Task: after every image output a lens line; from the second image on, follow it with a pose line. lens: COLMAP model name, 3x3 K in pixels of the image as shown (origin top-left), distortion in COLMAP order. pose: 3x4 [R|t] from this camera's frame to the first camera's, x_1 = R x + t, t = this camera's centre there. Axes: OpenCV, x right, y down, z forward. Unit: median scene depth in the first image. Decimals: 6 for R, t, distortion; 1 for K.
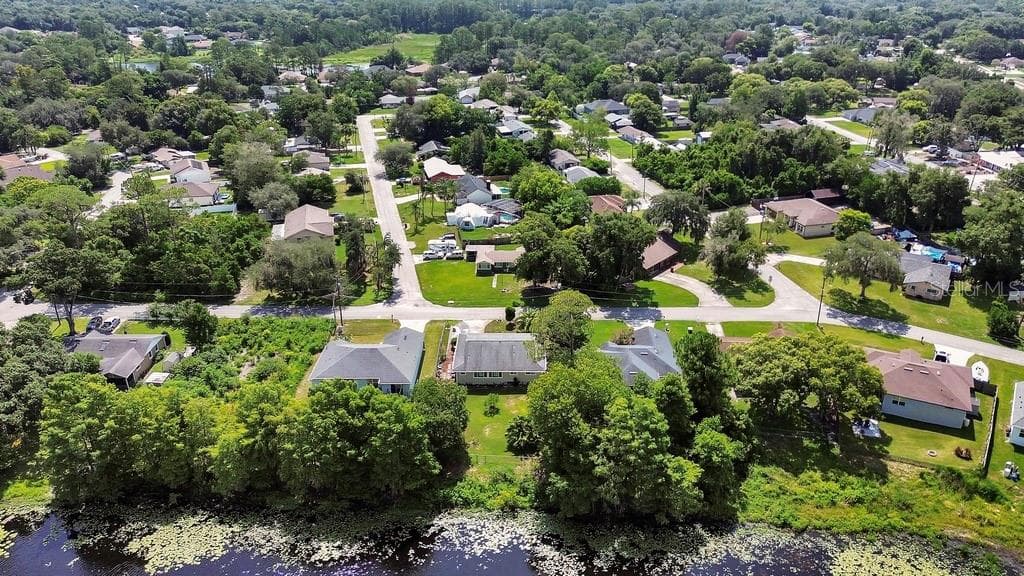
lens RADIAL K [[742.6, 0, 512.0], [0, 742.6, 288.0], [0, 0, 1]] dist [0.100438, -0.112350]
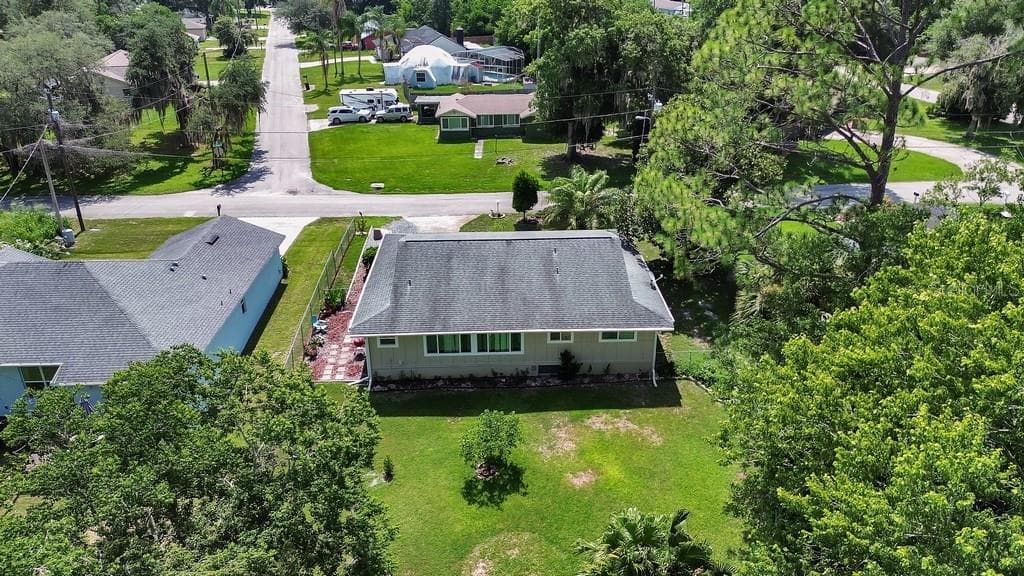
lens RADIAL K [[742.6, 0, 512.0], [0, 742.6, 288.0], [0, 0, 1]] dist [0.100438, -0.112350]
pose [[0.999150, -0.018431, 0.036863, -0.021921], [0.018065, 0.999784, 0.010228, 0.072800], [-0.037043, -0.009554, 0.999268, 0.559366]]
